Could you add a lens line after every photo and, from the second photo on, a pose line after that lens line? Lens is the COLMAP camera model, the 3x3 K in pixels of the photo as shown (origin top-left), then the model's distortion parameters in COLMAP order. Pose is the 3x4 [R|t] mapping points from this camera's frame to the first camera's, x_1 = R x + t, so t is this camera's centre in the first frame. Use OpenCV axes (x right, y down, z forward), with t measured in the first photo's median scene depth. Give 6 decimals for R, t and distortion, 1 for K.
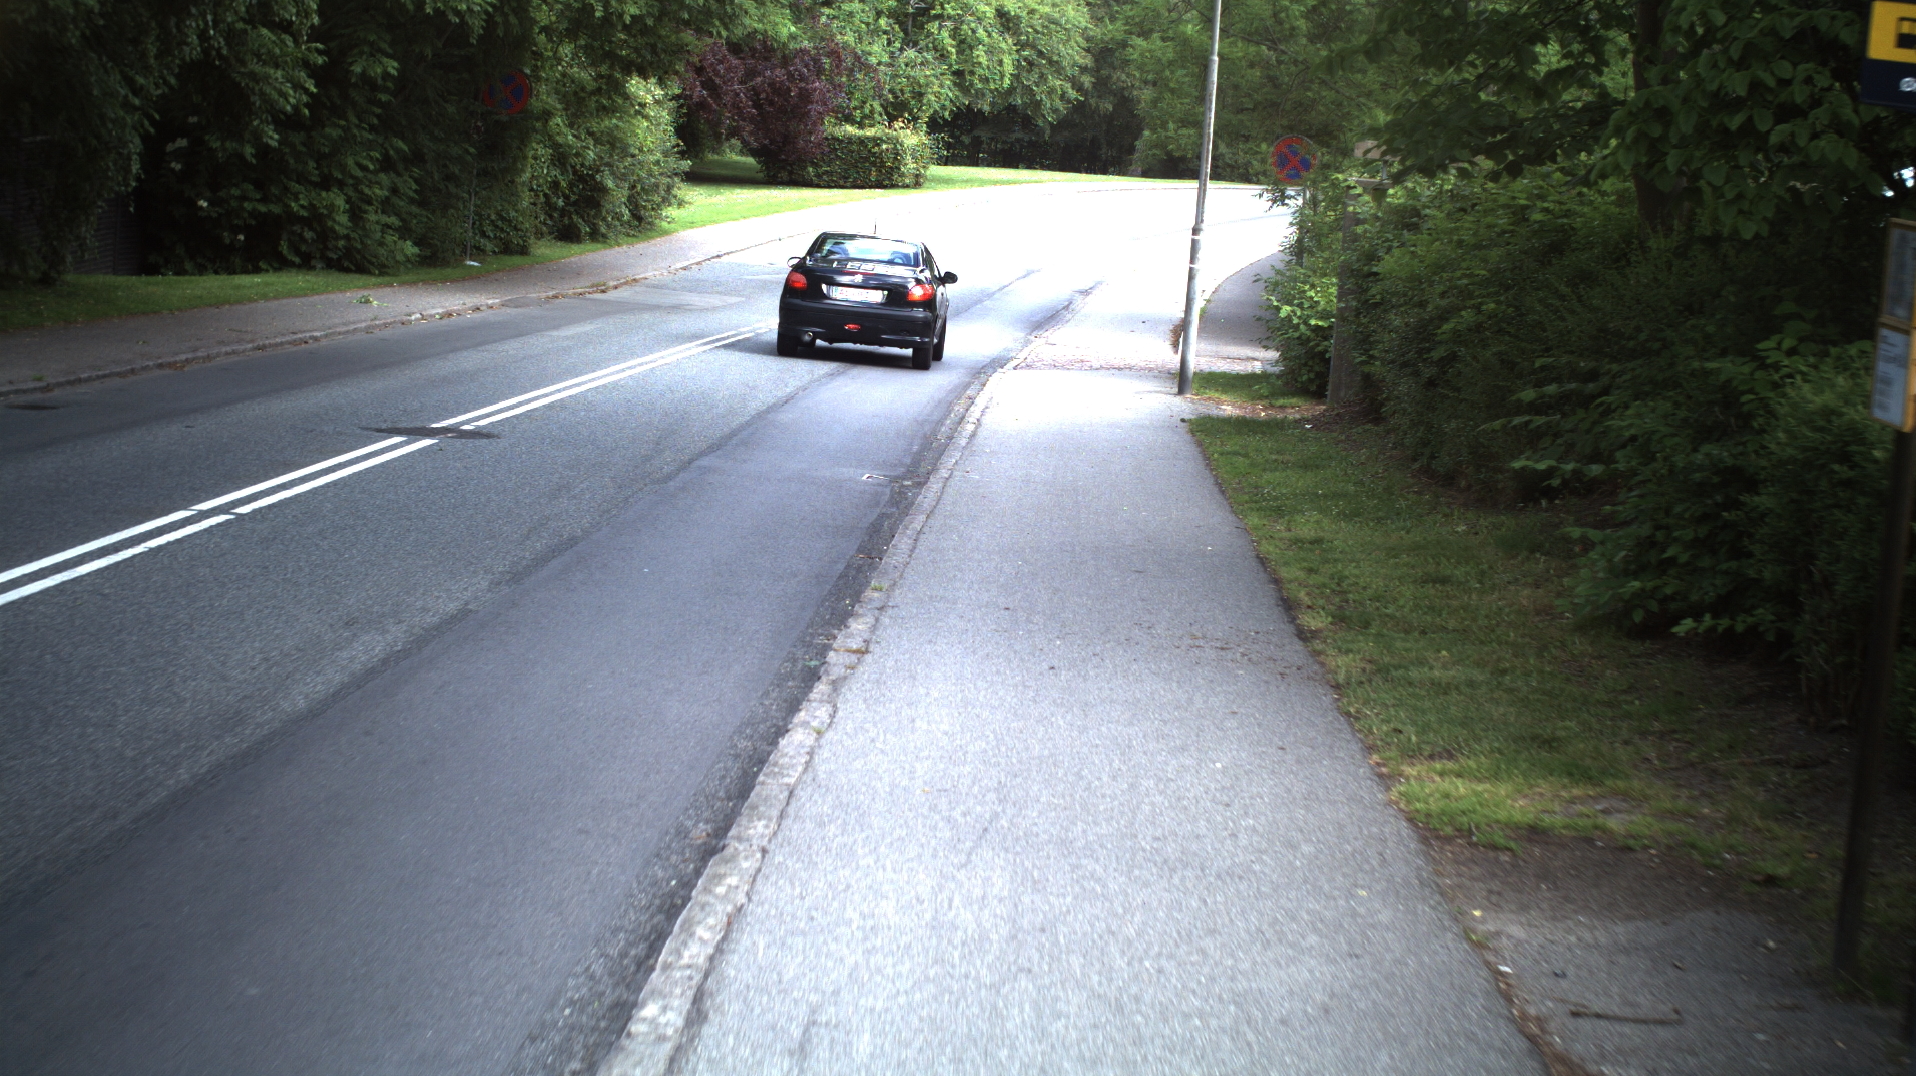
lens RADIAL K [[3209.8, 0, 958.0], [0, 3209.8, 538.0], [0, 0, 1]] dist [-0.304617, 0.498200]
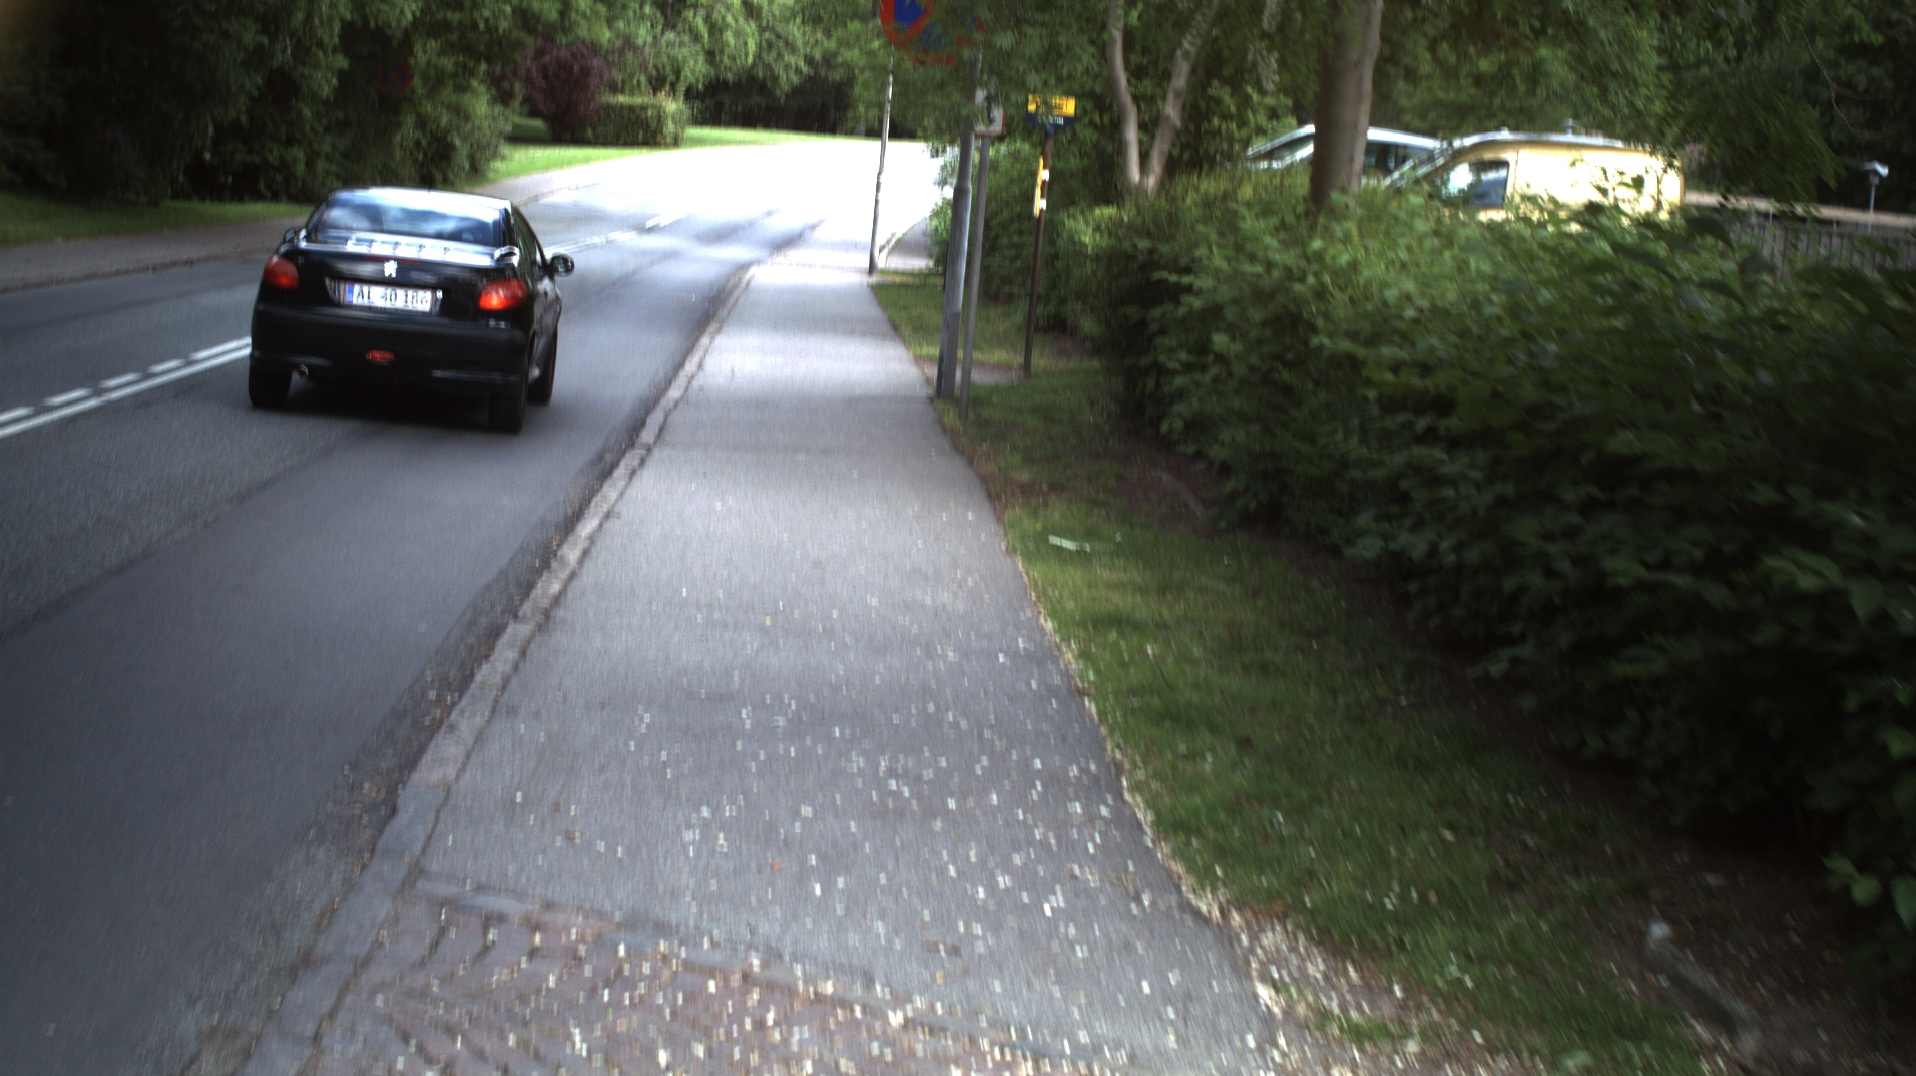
lens RADIAL K [[3209.8, 0, 958.0], [0, 3209.8, 538.0], [0, 0, 1]] dist [-0.304617, 0.498200]
pose [[0.996519, -0.002099, 0.083343, -0.015793], [0.001042, 0.999919, 0.012723, 0.050289], [-0.083363, -0.012592, 0.996440, -0.459749]]
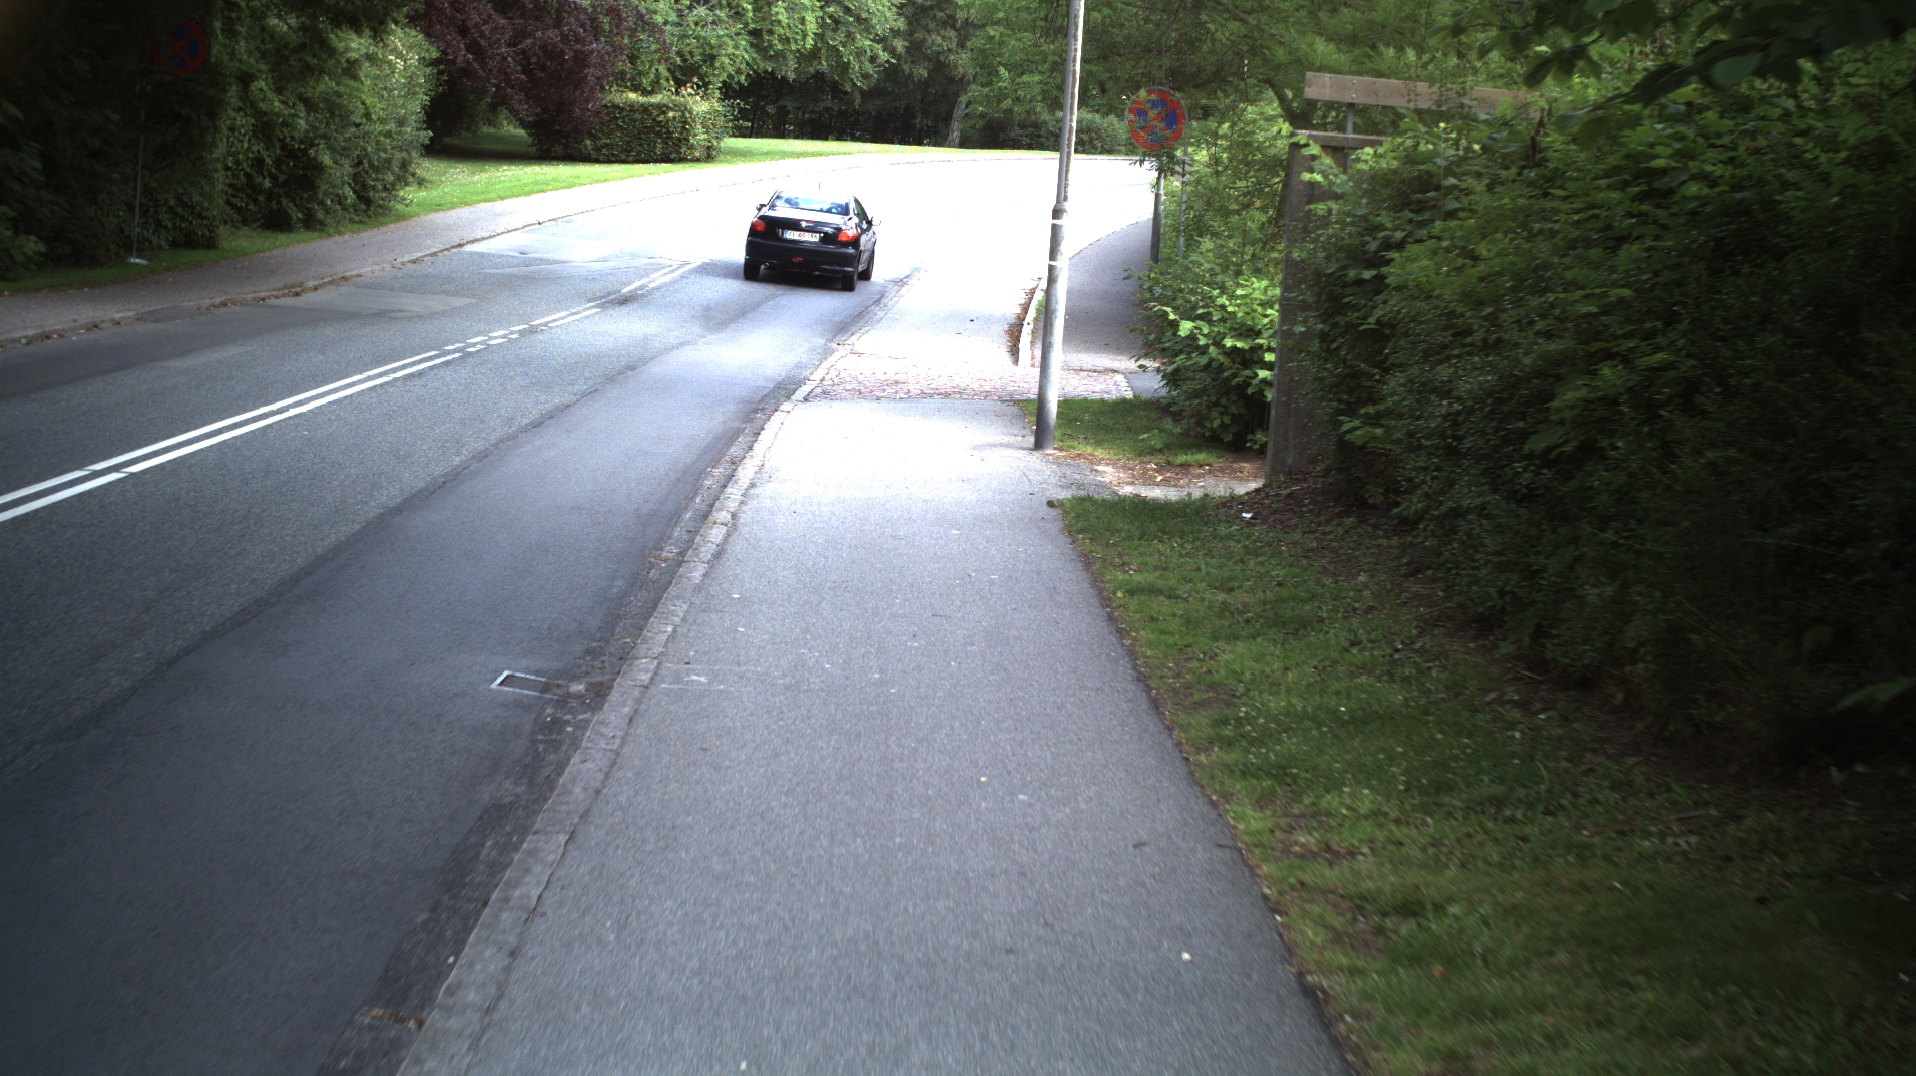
lens RADIAL K [[3209.8, 0, 958.0], [0, 3209.8, 538.0], [0, 0, 1]] dist [-0.304617, 0.498200]
pose [[0.998299, -0.014723, 0.056416, 0.009407], [0.014278, 0.999864, 0.008282, -0.023375], [-0.056531, -0.007463, 0.998373, 0.228160]]
